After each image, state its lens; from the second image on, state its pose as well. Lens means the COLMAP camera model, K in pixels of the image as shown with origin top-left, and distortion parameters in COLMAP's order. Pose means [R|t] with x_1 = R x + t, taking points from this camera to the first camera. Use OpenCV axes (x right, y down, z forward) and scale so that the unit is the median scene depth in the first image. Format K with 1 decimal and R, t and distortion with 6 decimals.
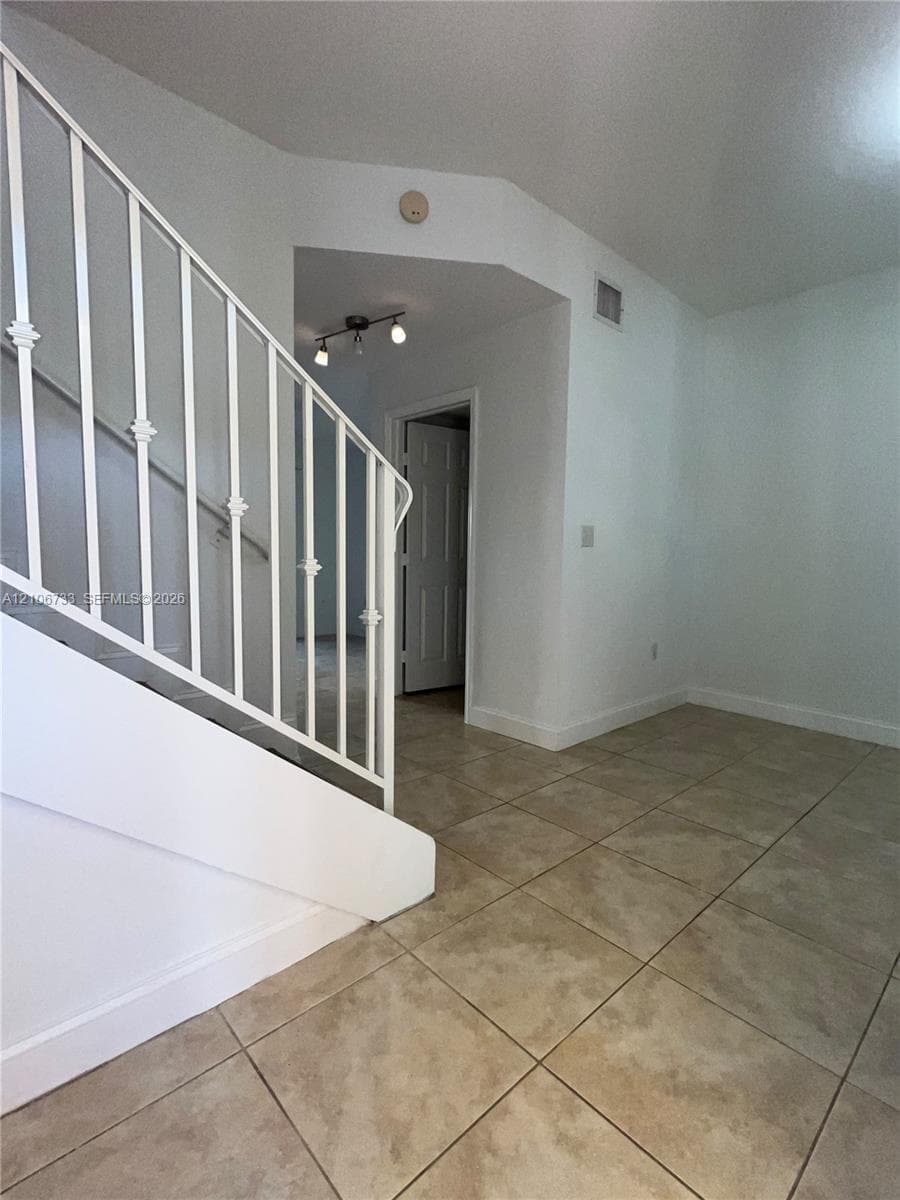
lens RADIAL K [[589.7, 0, 450.0], [0, 589.7, 600.0], [0, 0, 1]] dist [0.000496, 0.000157]
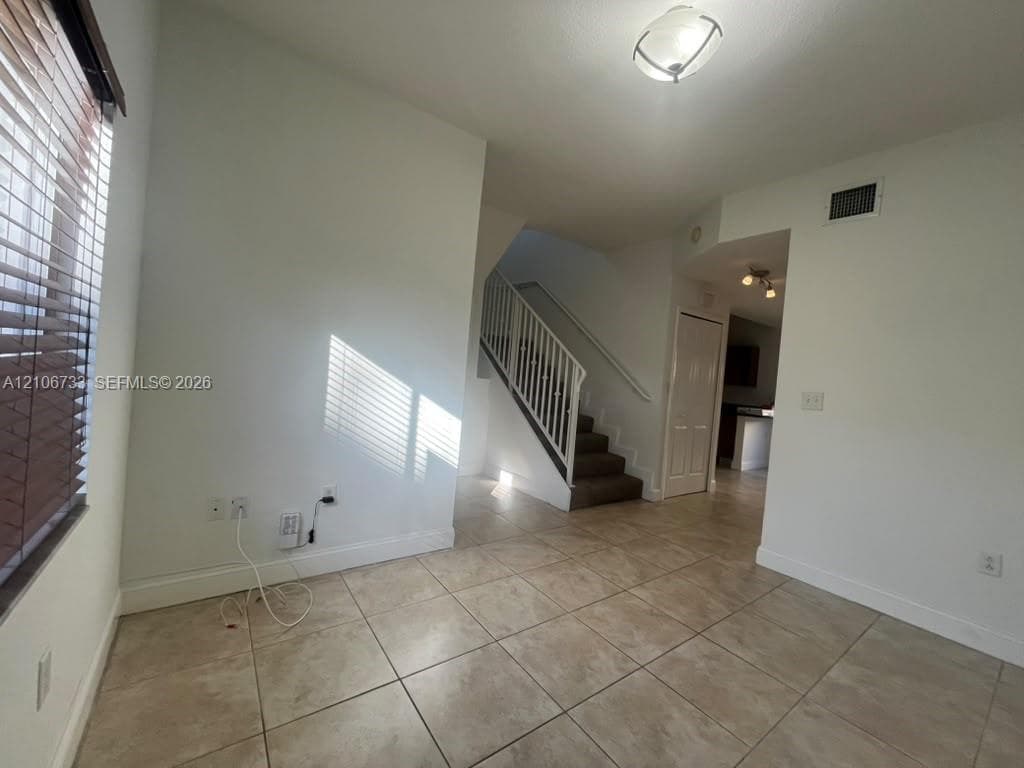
lens RADIAL K [[412.1, 0, 512.0], [0, 412.1, 384.0], [0, 0, 1]] dist [-0.000093, -0.000040]
pose [[-0.111768, 0.005089, -0.993721, 1.352558], [-0.174743, 0.984304, 0.024694, -0.073599], [0.978250, 0.176406, -0.109124, 0.593595]]
